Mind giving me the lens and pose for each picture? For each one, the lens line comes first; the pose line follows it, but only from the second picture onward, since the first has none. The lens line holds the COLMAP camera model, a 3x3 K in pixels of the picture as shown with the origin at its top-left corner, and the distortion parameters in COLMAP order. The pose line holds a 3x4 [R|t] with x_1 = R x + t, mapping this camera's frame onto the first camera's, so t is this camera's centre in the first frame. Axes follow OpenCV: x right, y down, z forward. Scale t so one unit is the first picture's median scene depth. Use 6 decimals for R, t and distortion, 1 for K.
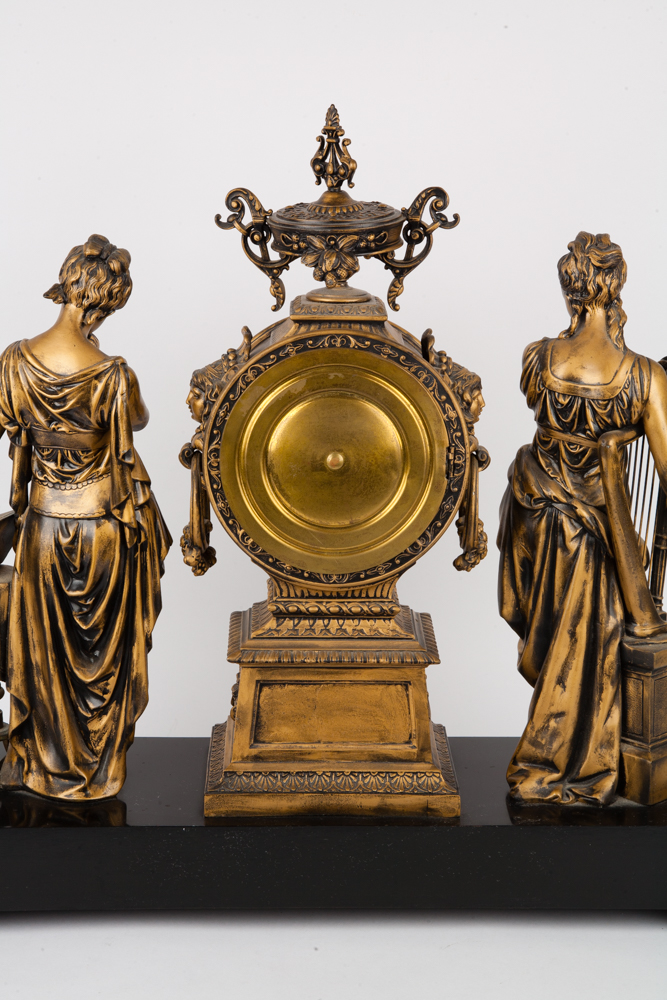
lens RADIAL K [[1850.7, 0, 326.5], [0, 1850.7, 493.9], [0, 0, 1]] dist [0.228501, 0.000000]
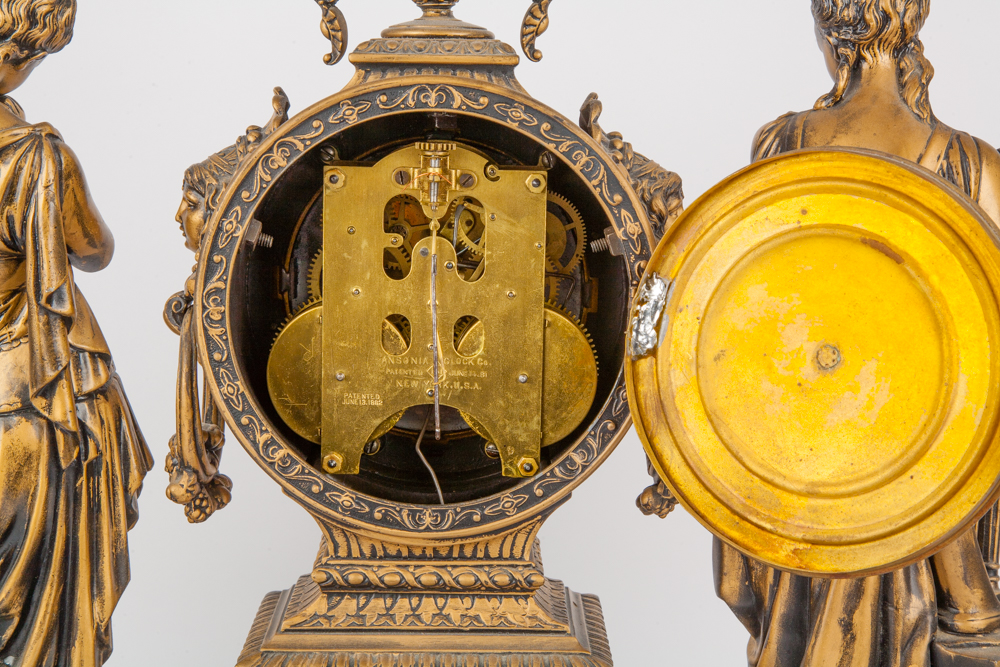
lens RADIAL K [[1850.7, 0, 500.2], [0, 1850.7, 321.0], [0, 0, 1]] dist [0.228501, 0.000000]
pose [[0.999995, 0.001669, -0.002541, 0.028113], [-0.001961, 0.992805, -0.119726, 0.053048], [0.002323, 0.119731, 0.992804, 0.430492]]
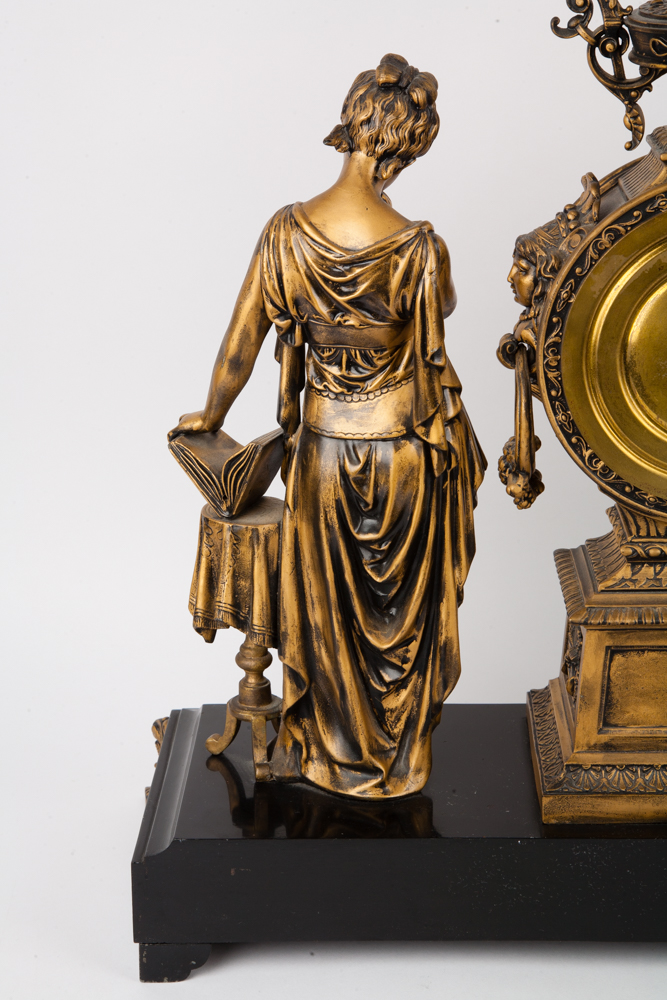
lens RADIAL K [[1850.7, 0, 328.9], [0, 1850.7, 491.8], [0, 0, 1]] dist [0.228501, 0.000000]
pose [[0.997024, -0.019790, -0.074513, -0.094777], [0.025336, 0.996918, 0.074242, -0.022115], [0.072814, -0.075909, 0.994453, 0.246146]]
